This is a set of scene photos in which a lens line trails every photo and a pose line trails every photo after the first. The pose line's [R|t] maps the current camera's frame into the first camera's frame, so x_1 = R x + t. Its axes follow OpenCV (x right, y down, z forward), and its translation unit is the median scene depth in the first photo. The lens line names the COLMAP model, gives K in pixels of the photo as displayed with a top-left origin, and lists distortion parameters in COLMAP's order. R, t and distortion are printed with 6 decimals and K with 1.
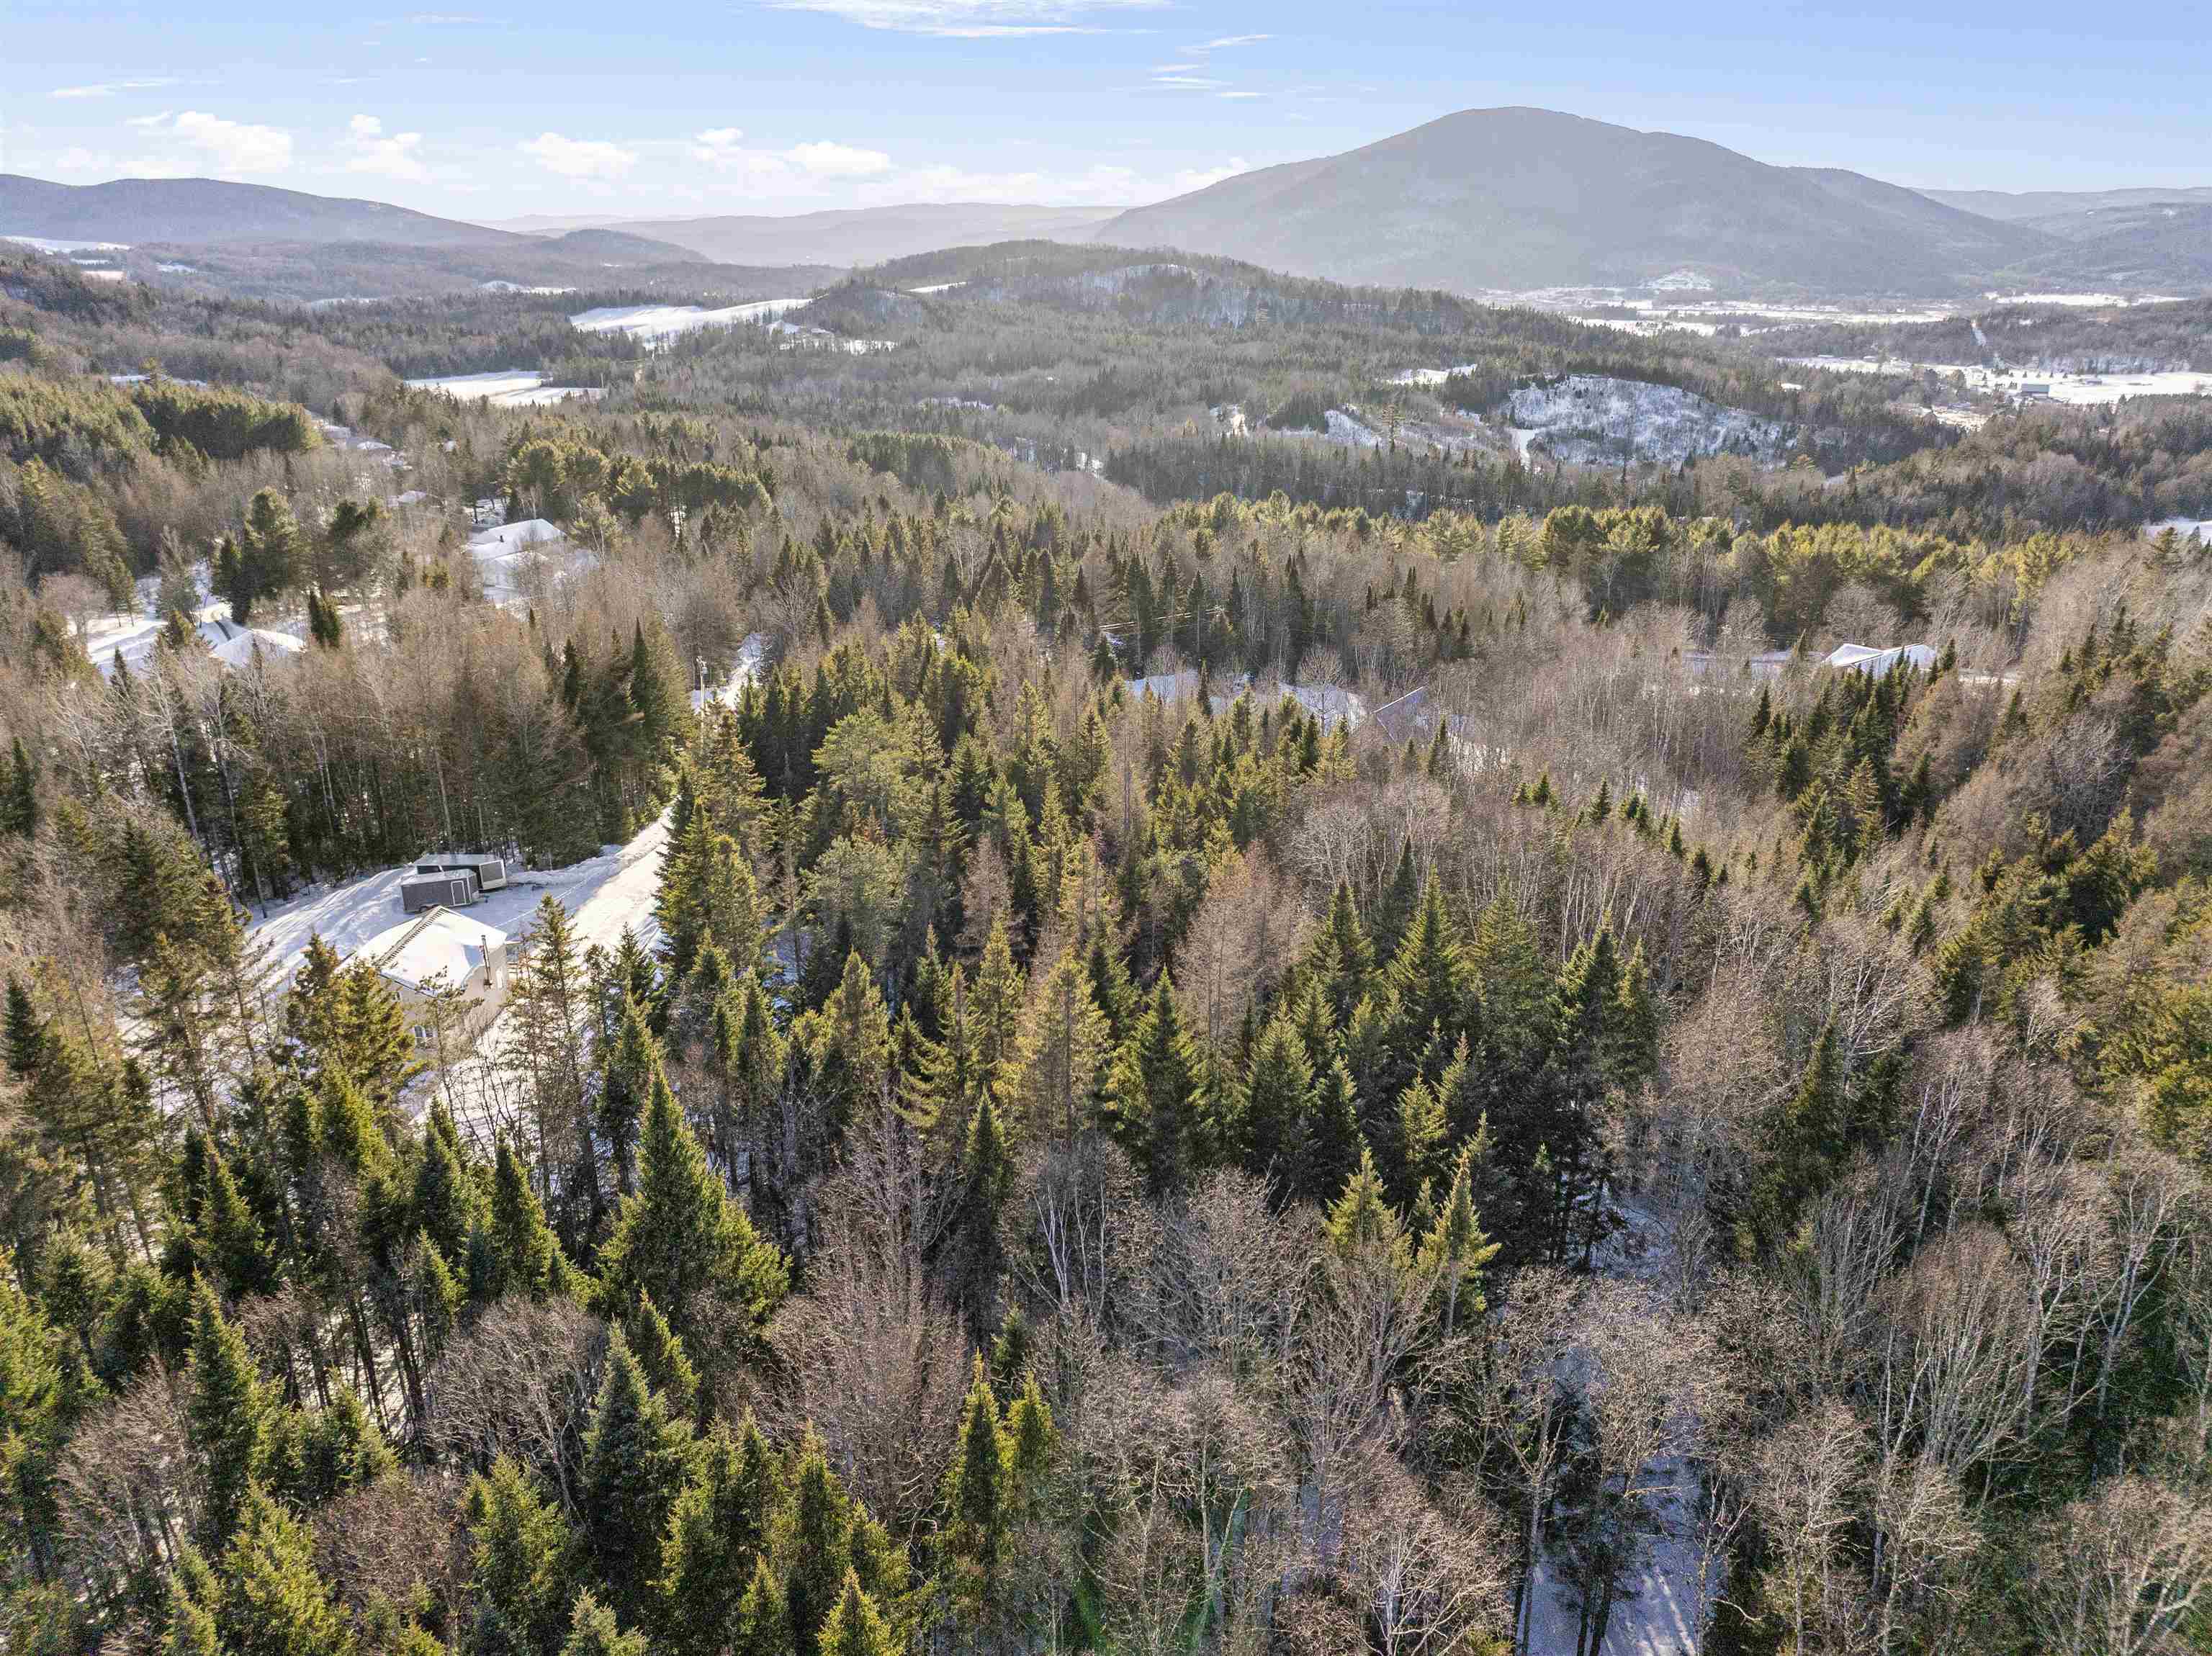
lens RADIAL K [[1548.0, 0, 1080.1], [0, 1548.0, 823.3], [0, 0, 1]] dist [-0.047780, 0.015962]
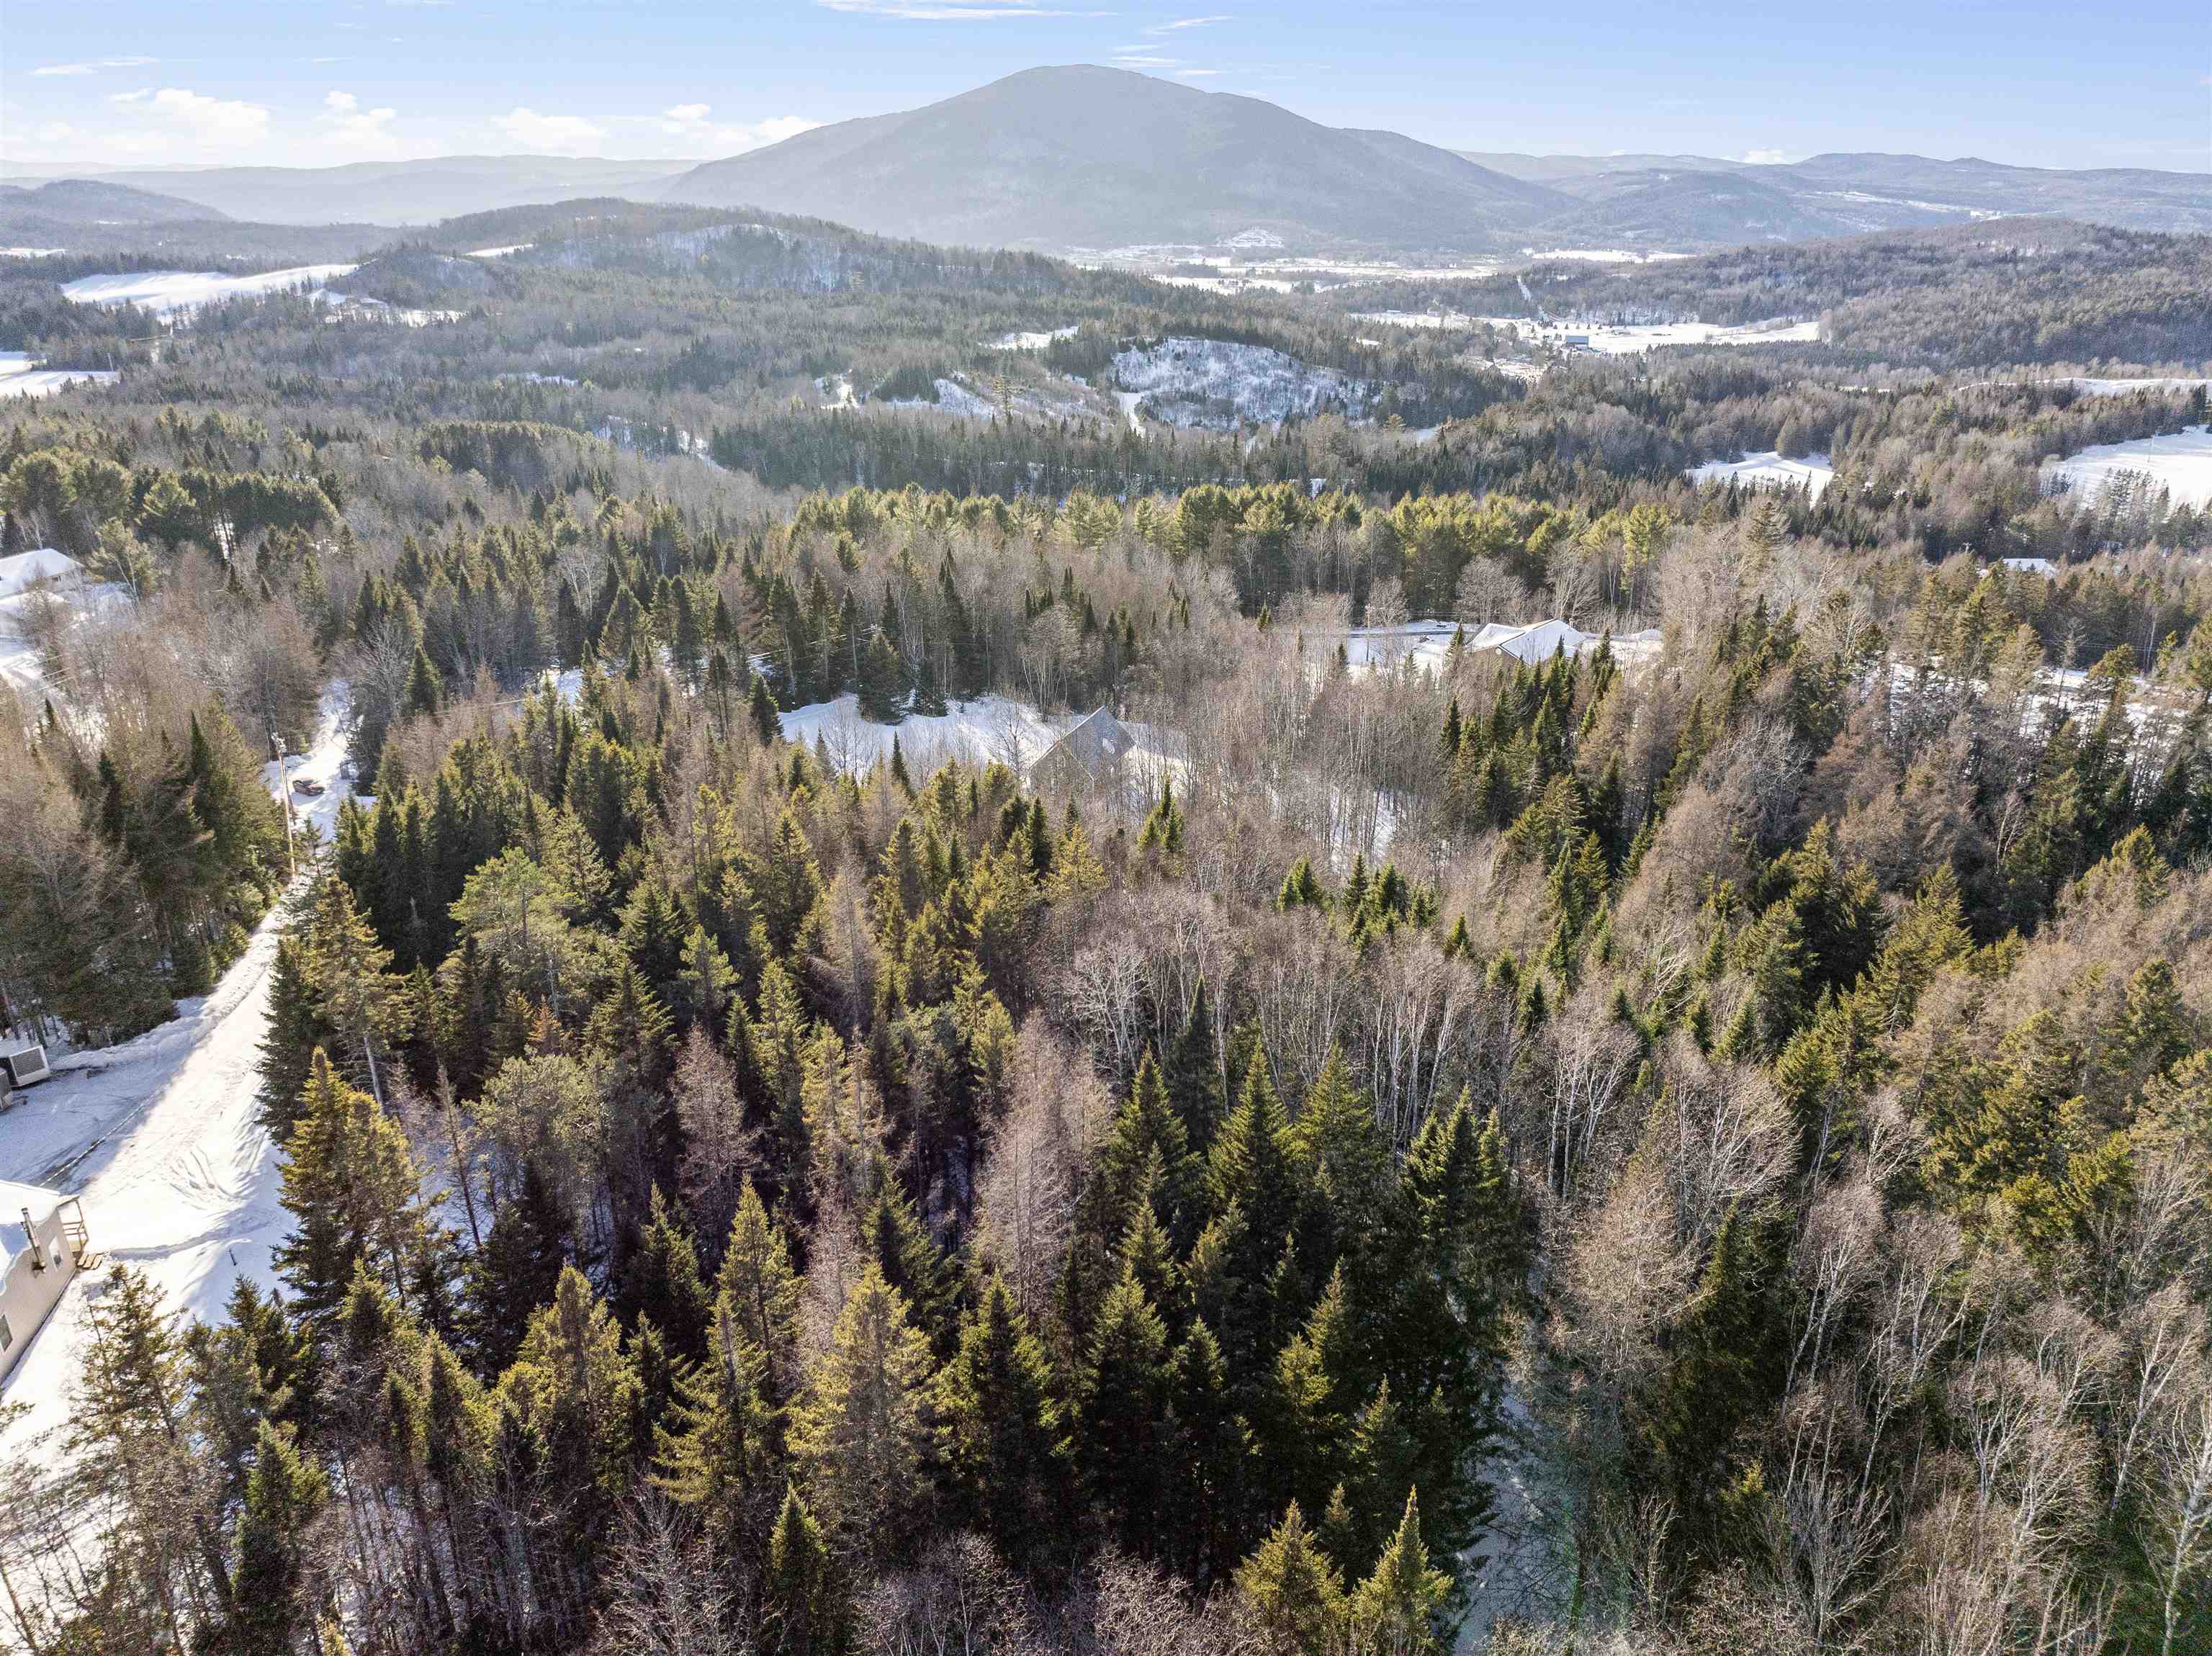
lens RADIAL K [[1548.0, 0, 1112.6], [0, 1548.0, 841.6], [0, 0, 1]] dist [-0.047780, 0.015962]
pose [[0.963376, -0.092640, 0.251643, -0.017540], [0.083519, 0.995411, 0.046713, -0.041607], [-0.254815, -0.023985, 0.966692, 0.061221]]
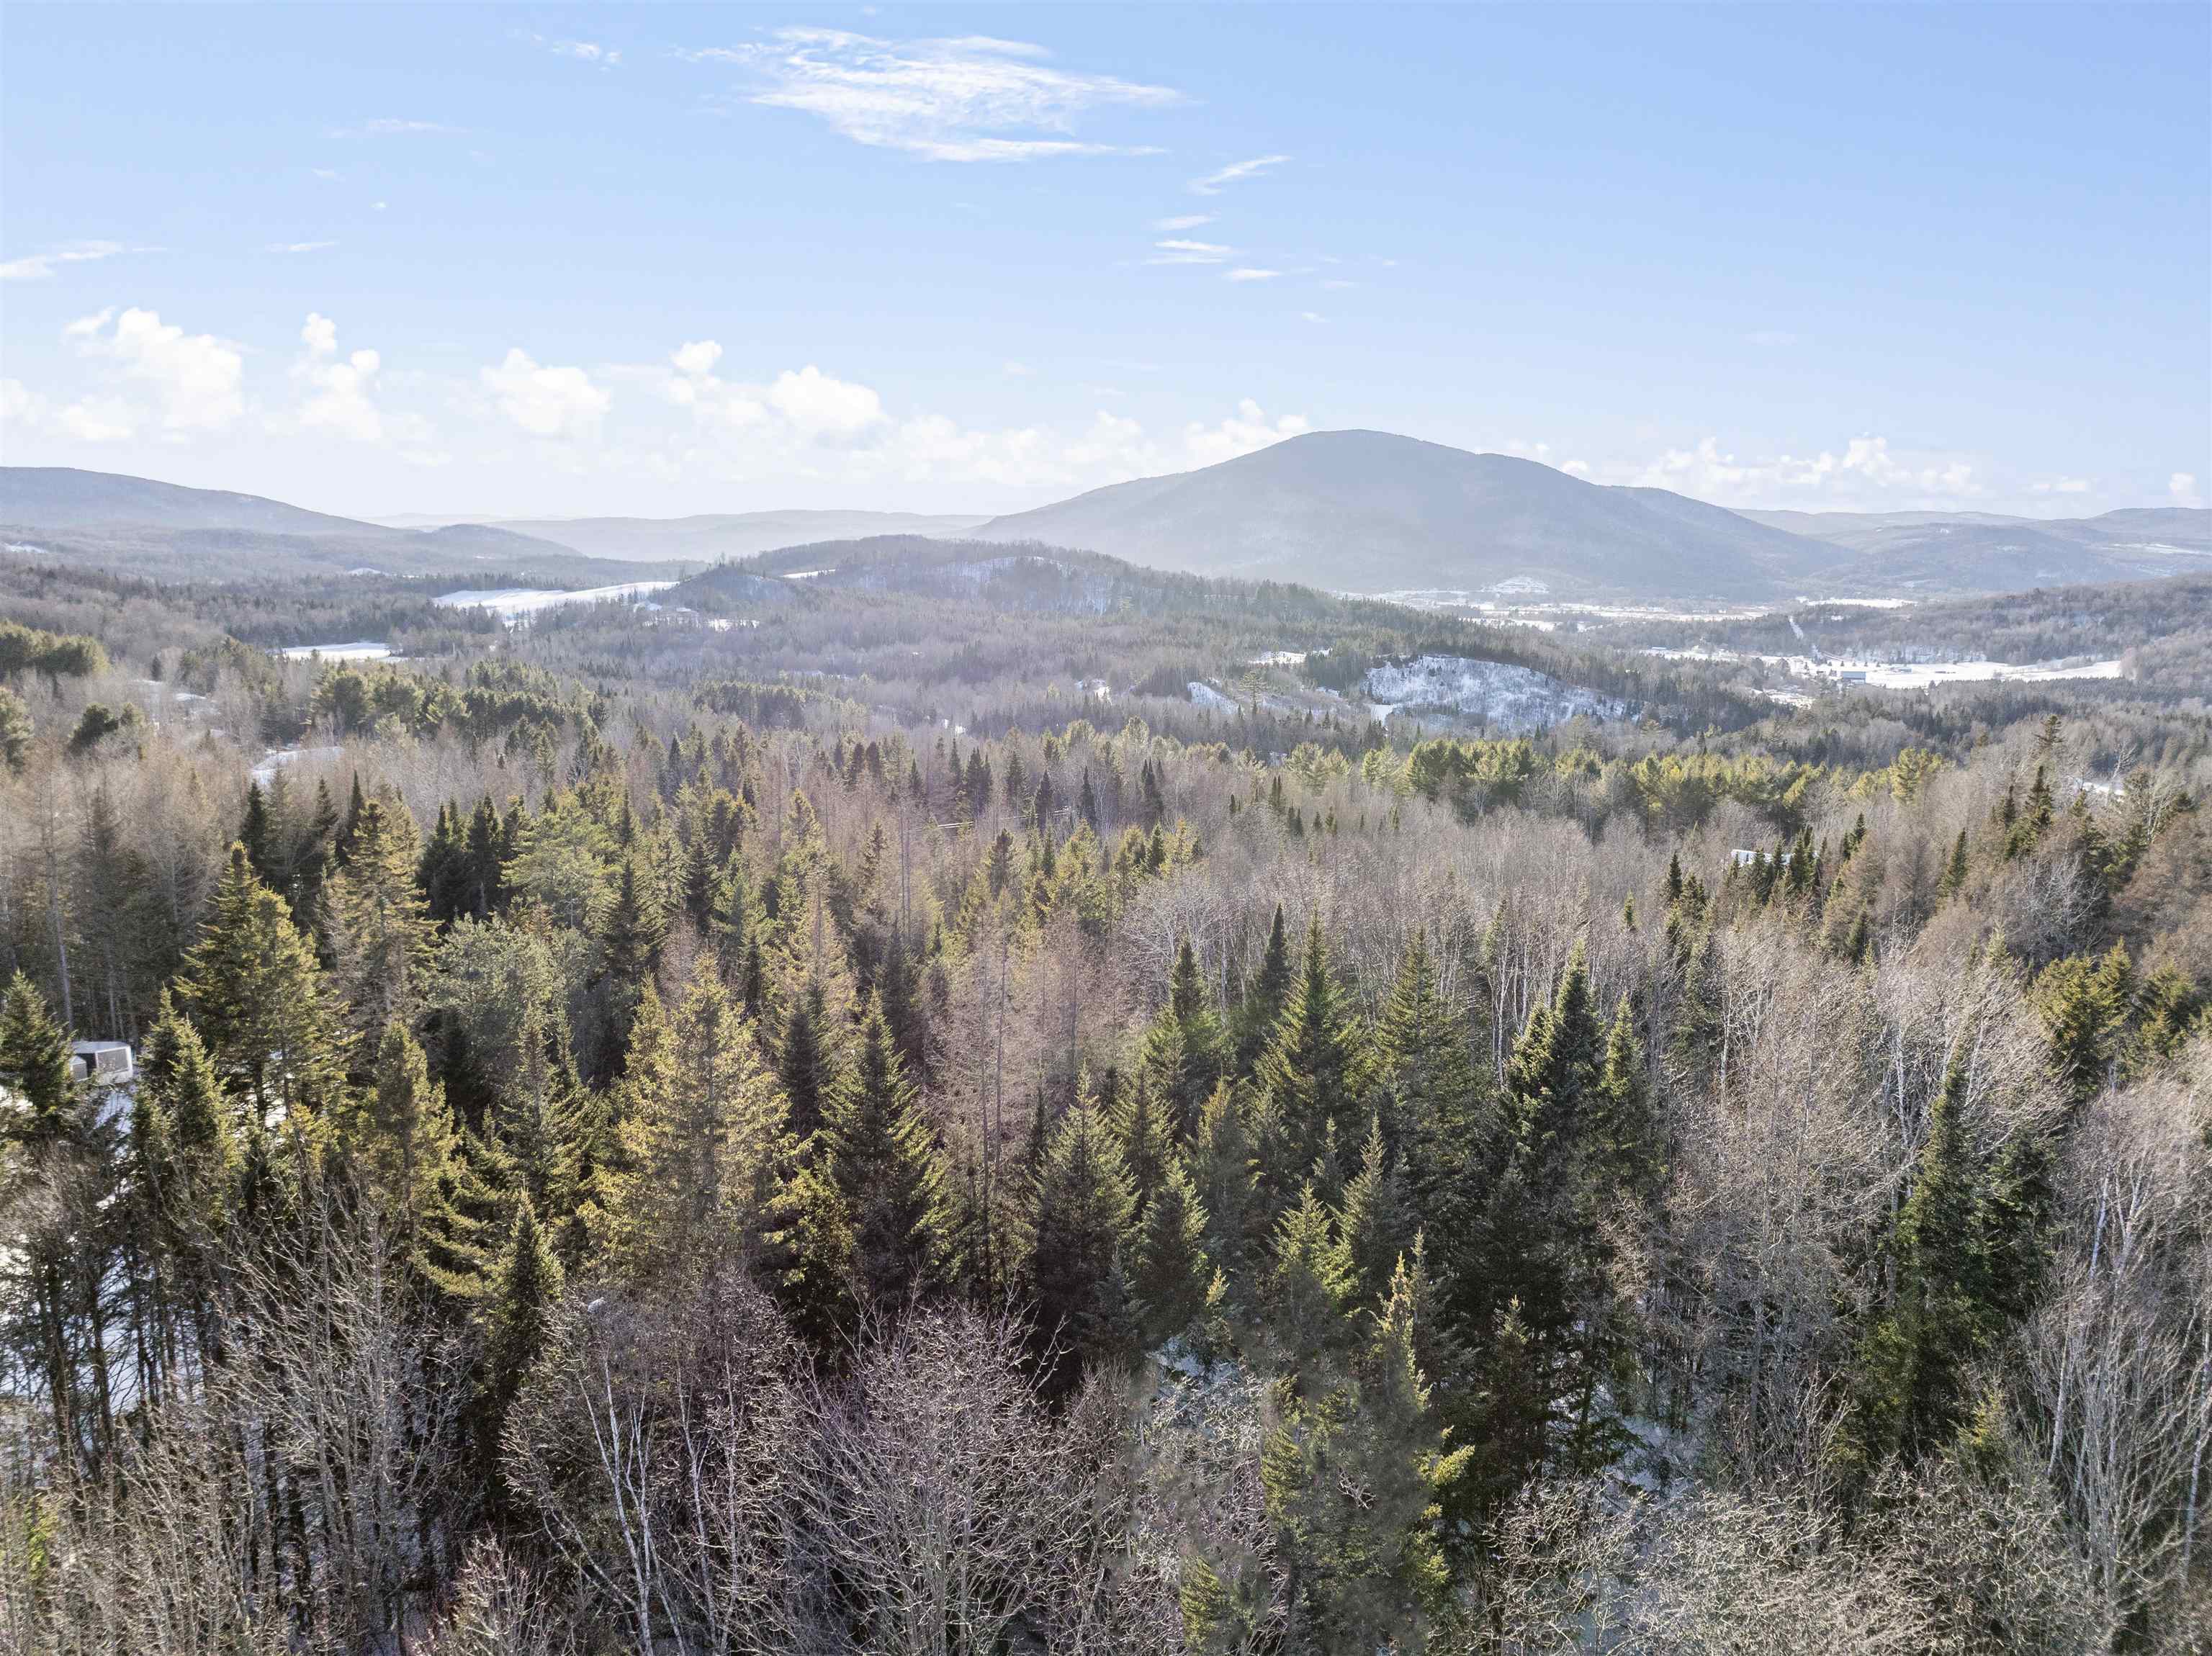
lens RADIAL K [[1548.0, 0, 1101.6], [0, 1548.0, 860.3], [0, 0, 1]] dist [-0.047780, 0.015962]
pose [[0.995460, -0.001373, 0.095170, 0.022679], [0.016929, 0.986507, -0.162842, 0.037402], [-0.093662, 0.163714, 0.982052, 0.108627]]
